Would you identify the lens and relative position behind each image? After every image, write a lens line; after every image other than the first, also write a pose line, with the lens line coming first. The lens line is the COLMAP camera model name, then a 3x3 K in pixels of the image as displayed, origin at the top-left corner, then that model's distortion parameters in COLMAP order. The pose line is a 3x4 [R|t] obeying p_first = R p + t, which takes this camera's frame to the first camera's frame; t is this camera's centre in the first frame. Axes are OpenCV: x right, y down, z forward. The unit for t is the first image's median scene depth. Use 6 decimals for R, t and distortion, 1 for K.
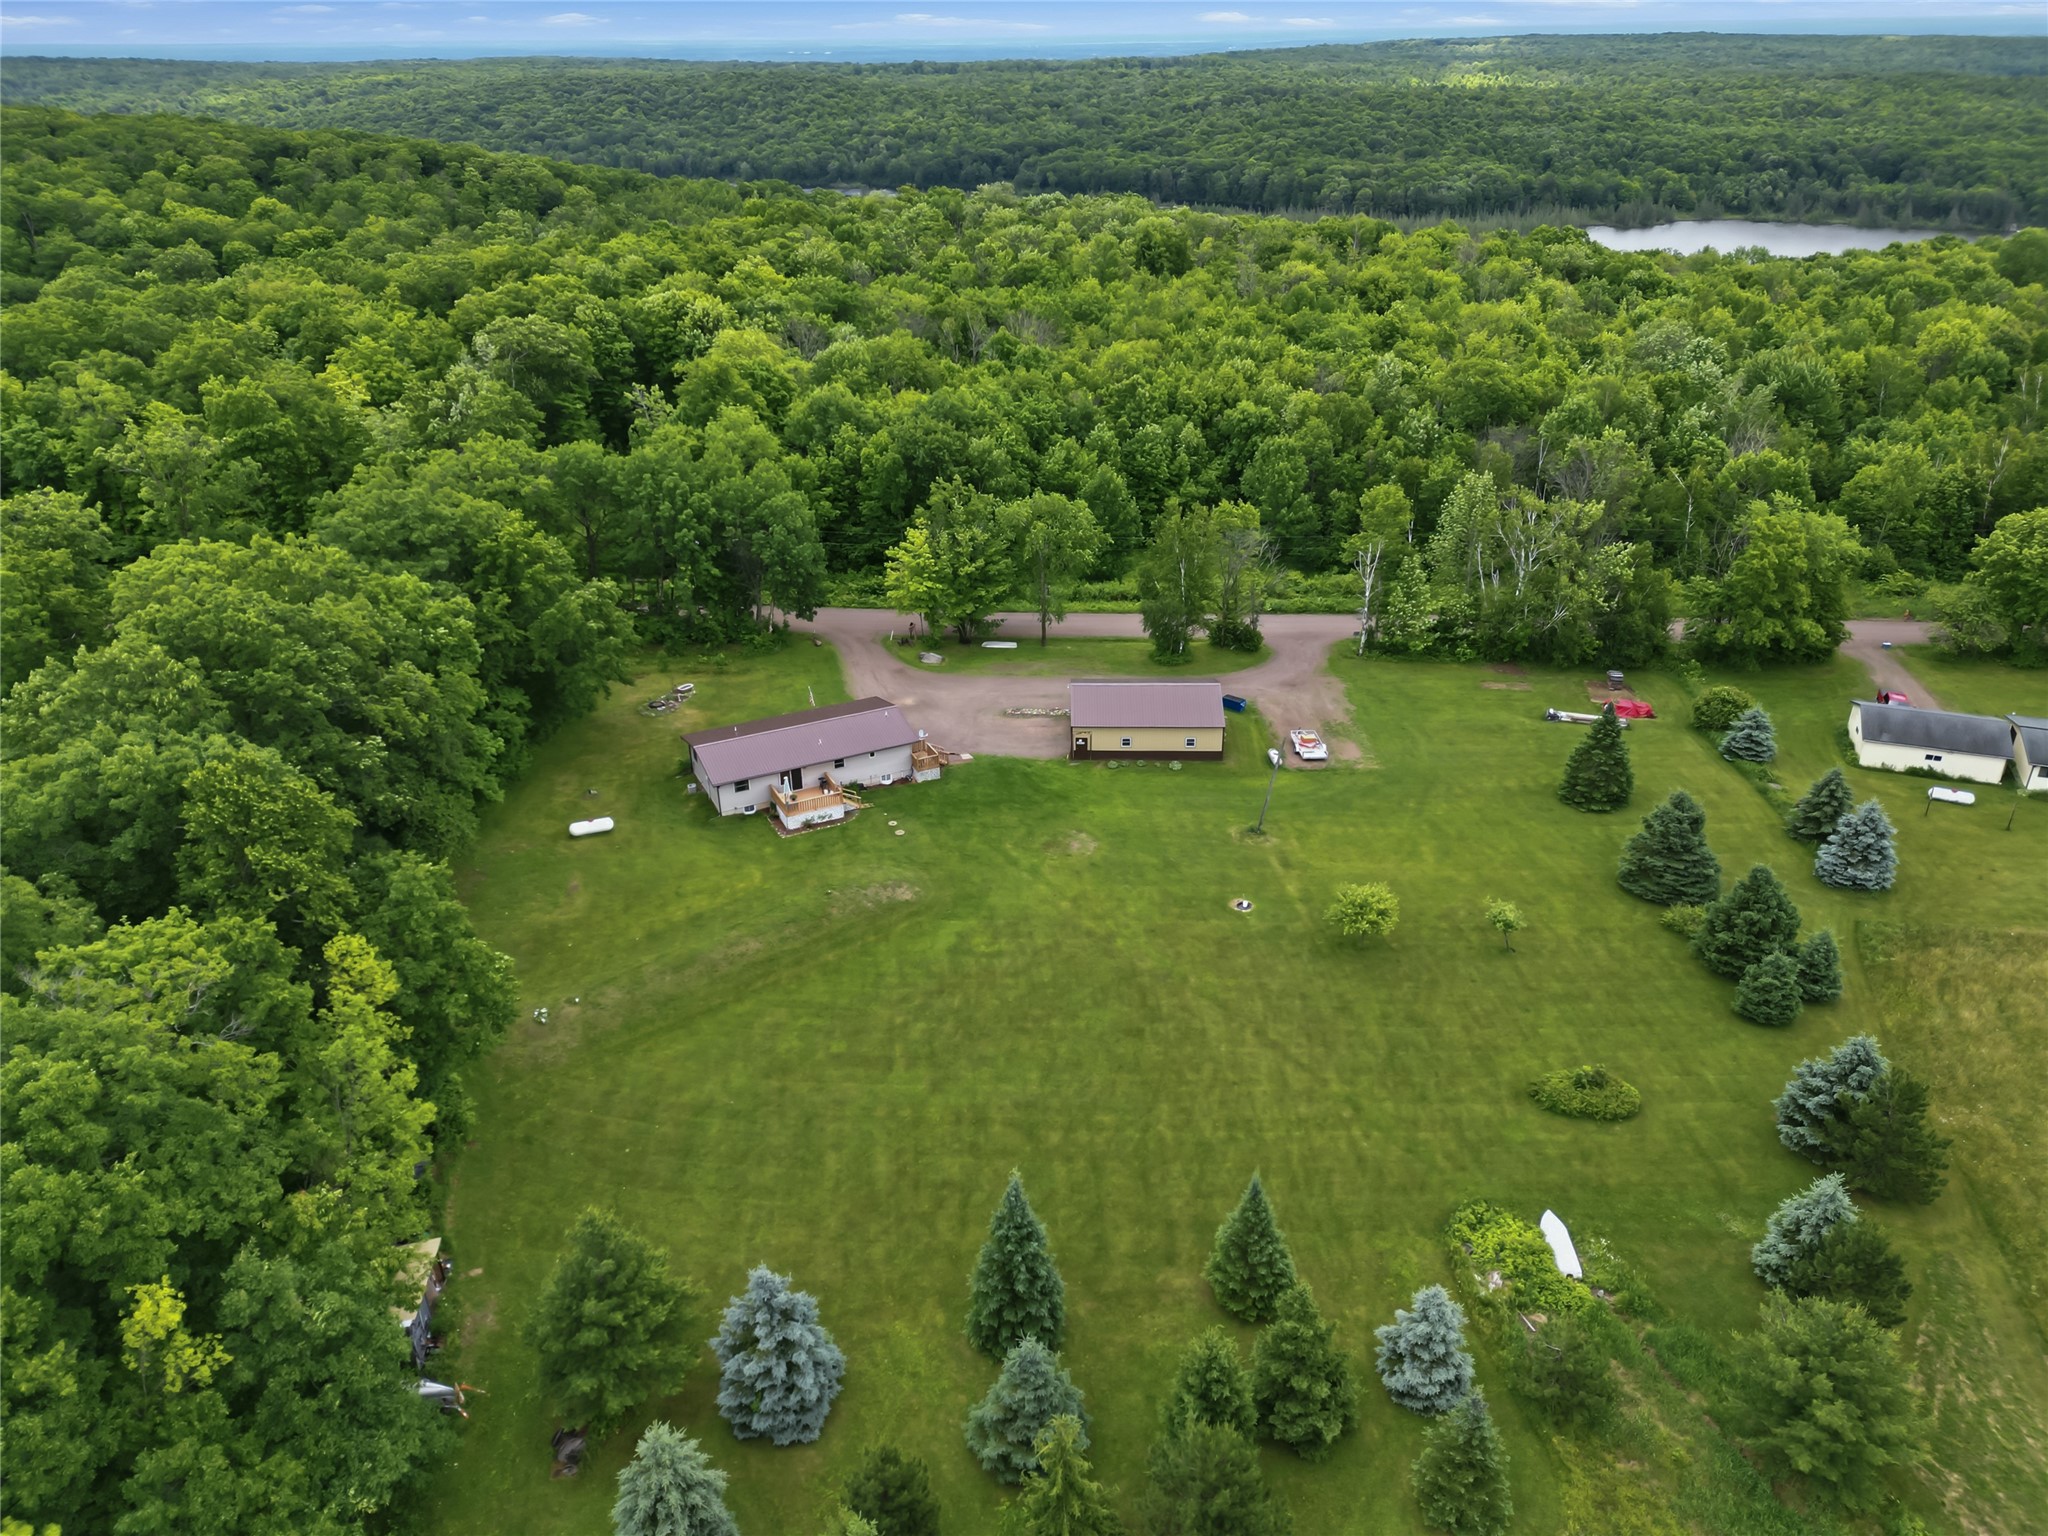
lens RADIAL K [[1416.6, 0, 1014.1], [0, 1416.6, 774.6], [0, 0, 1]] dist [0.066280, -0.052732]
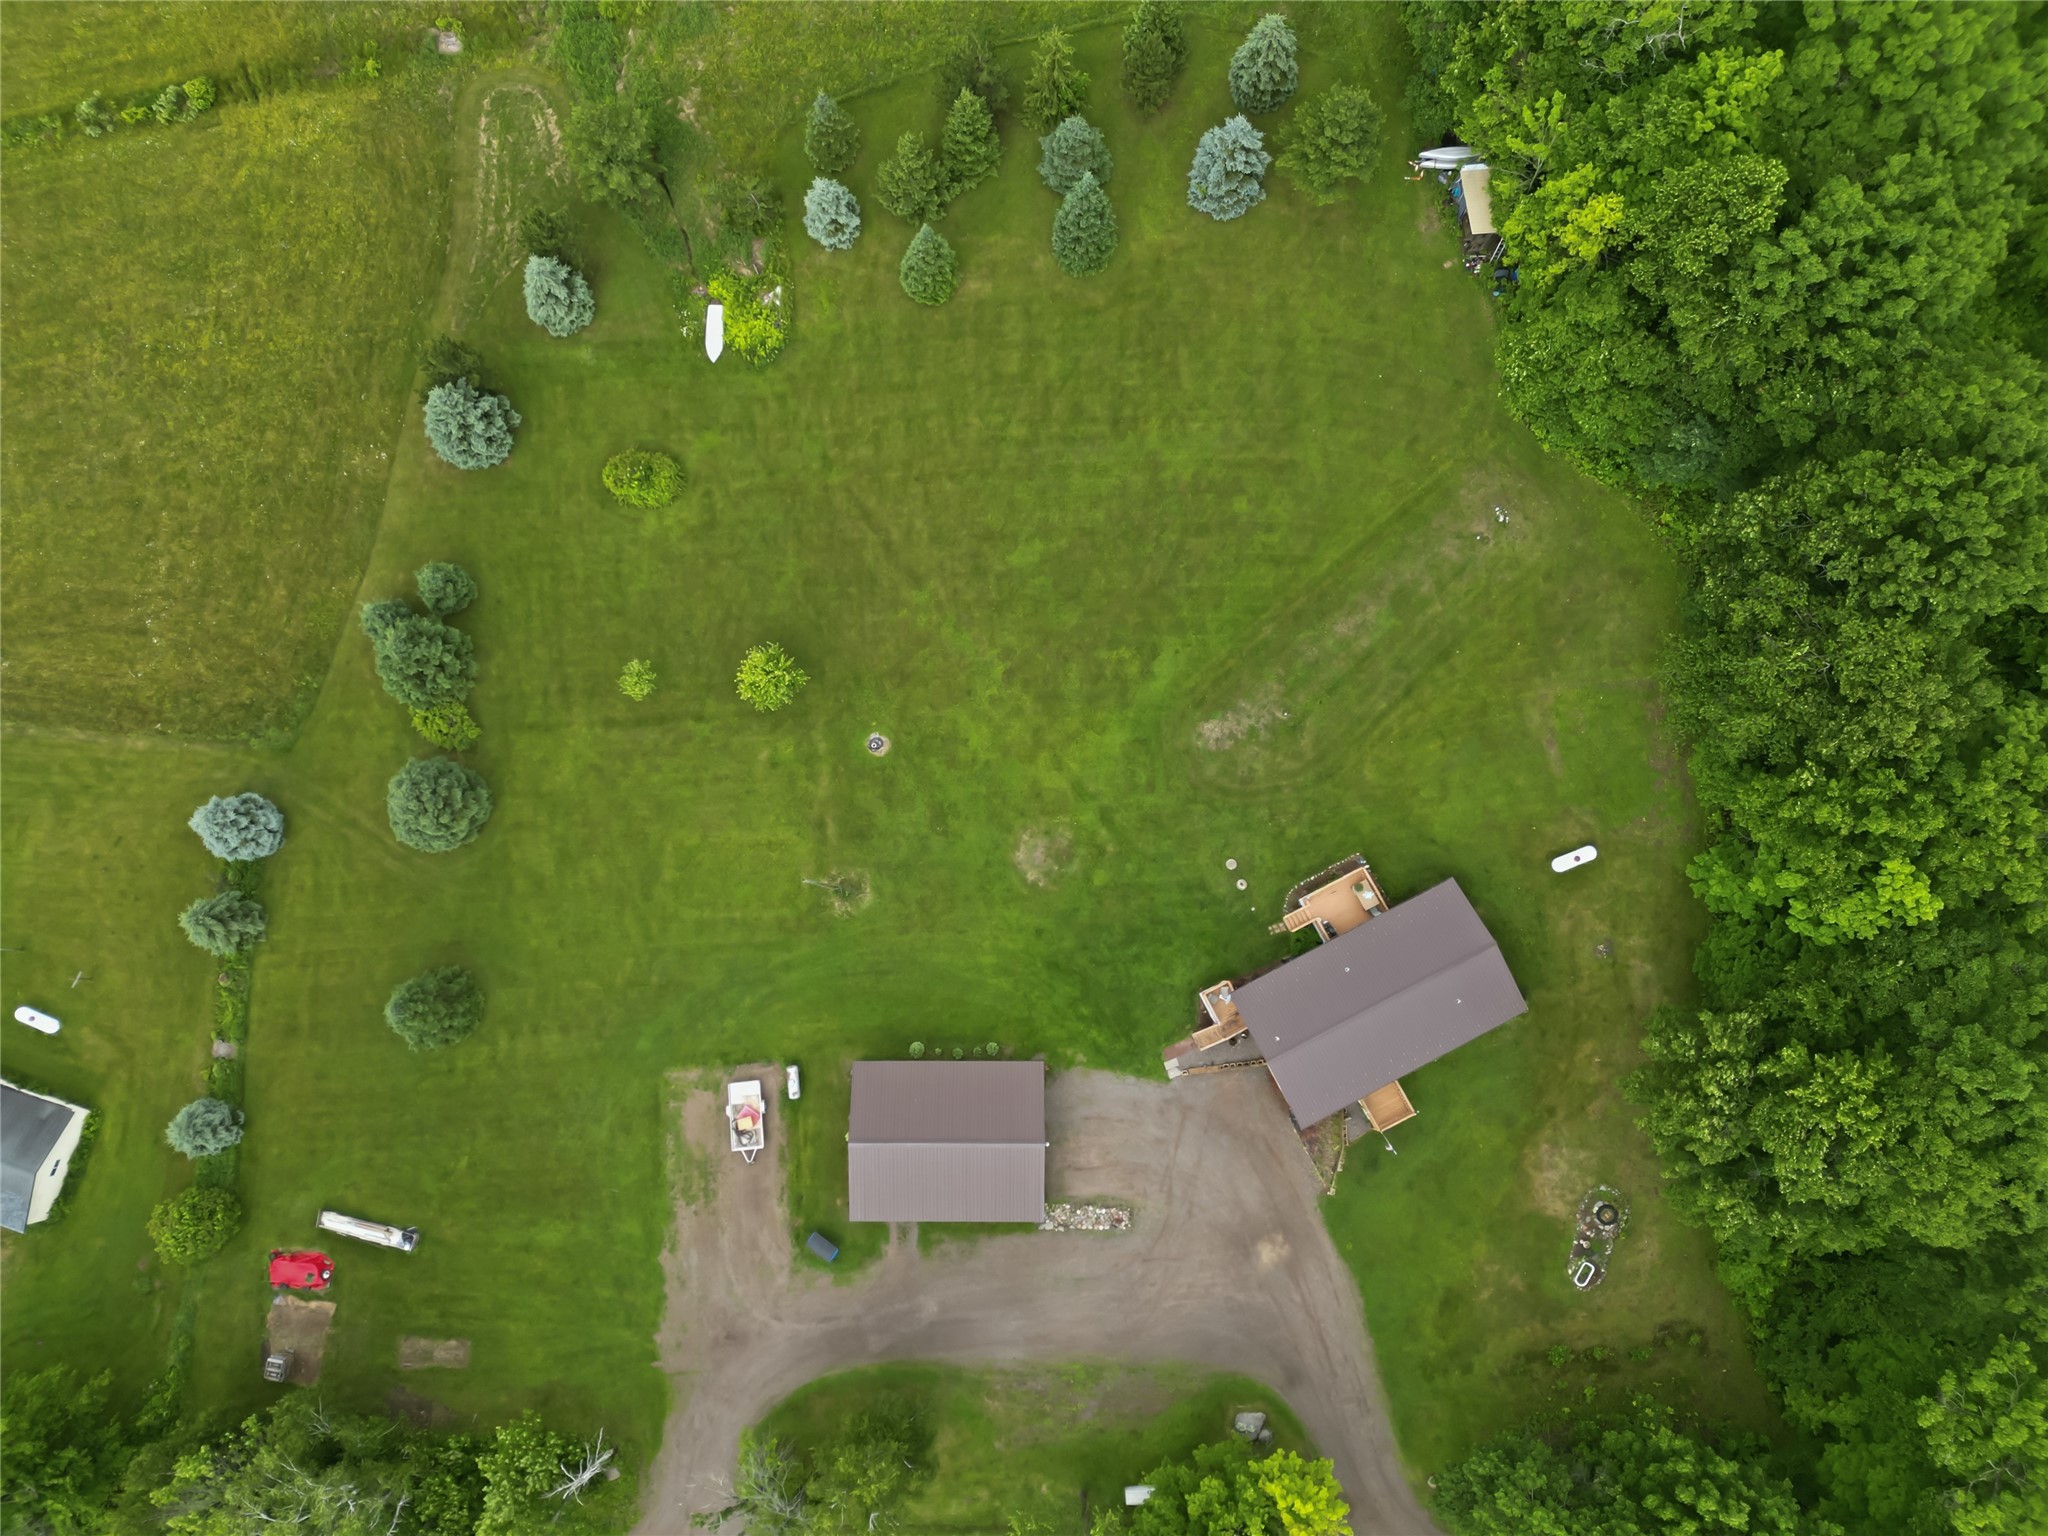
lens RADIAL K [[1416.6, 0, 1028.6], [0, 1416.6, 796.4], [0, 0, 1]] dist [0.066280, -0.052732]
pose [[-0.999240, 0.031270, 0.023253, 0.021382], [0.010900, -0.348609, 0.937205, -0.627839], [0.037413, 0.936747, 0.348003, 0.496037]]
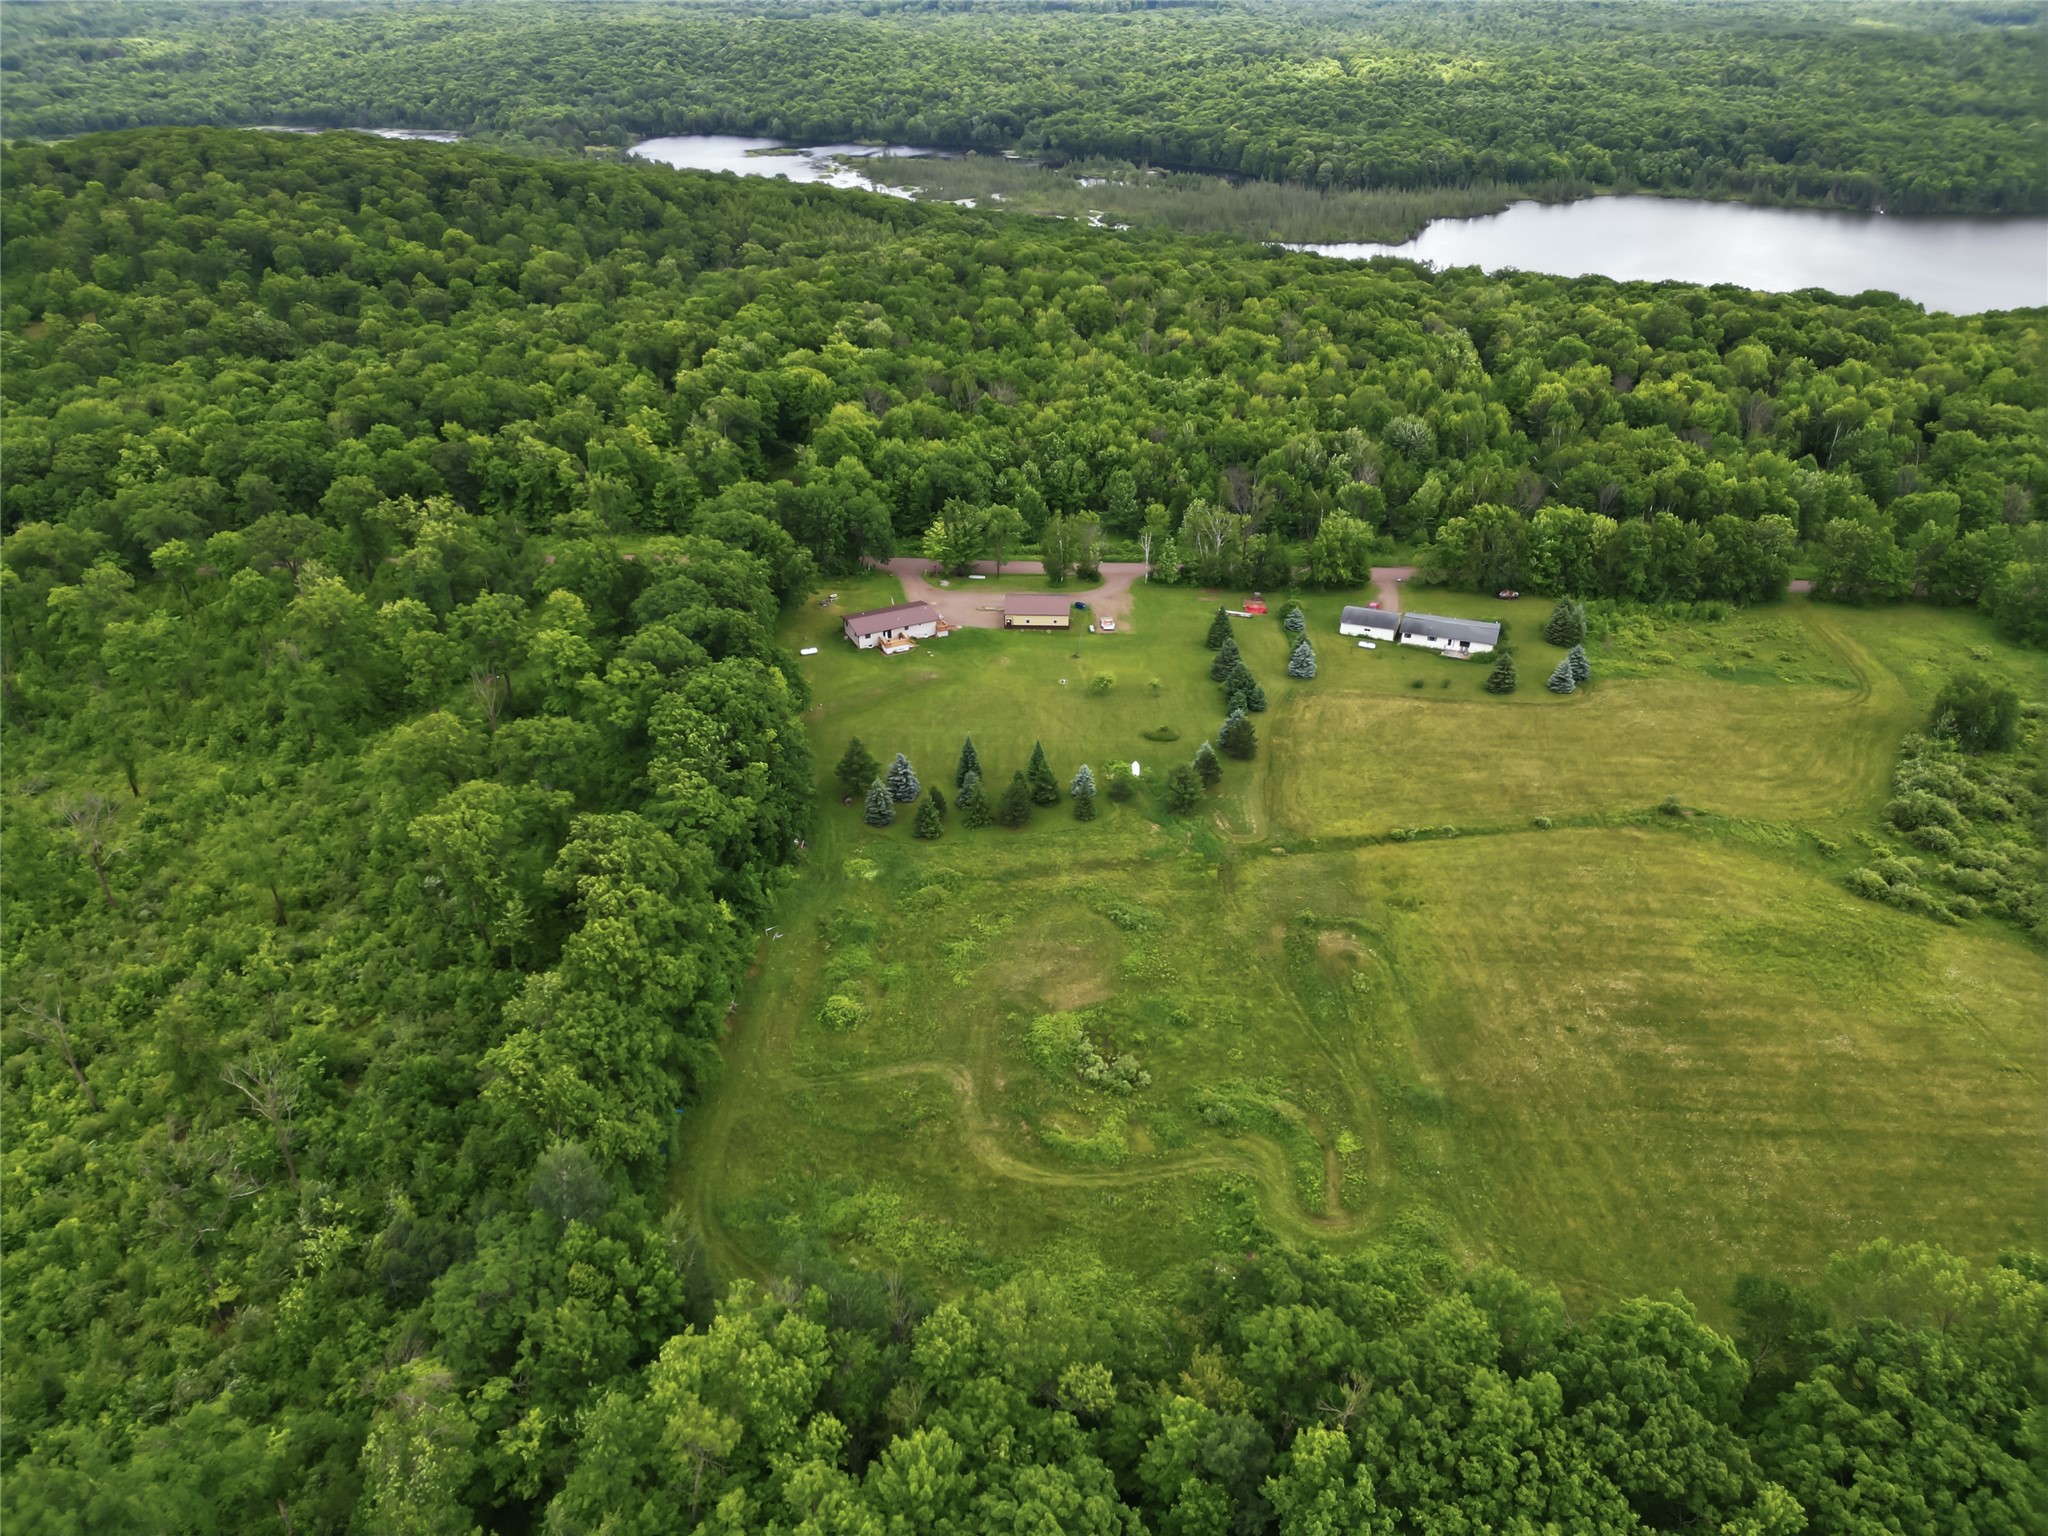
lens RADIAL K [[1416.6, 0, 1019.8], [0, 1416.6, 764.5], [0, 0, 1]] dist [0.066280, -0.052732]
pose [[0.999951, 0.009365, -0.003194, 0.064792], [-0.009182, 0.998549, 0.053060, 0.077070], [0.003686, -0.053028, 0.998586, -1.155562]]
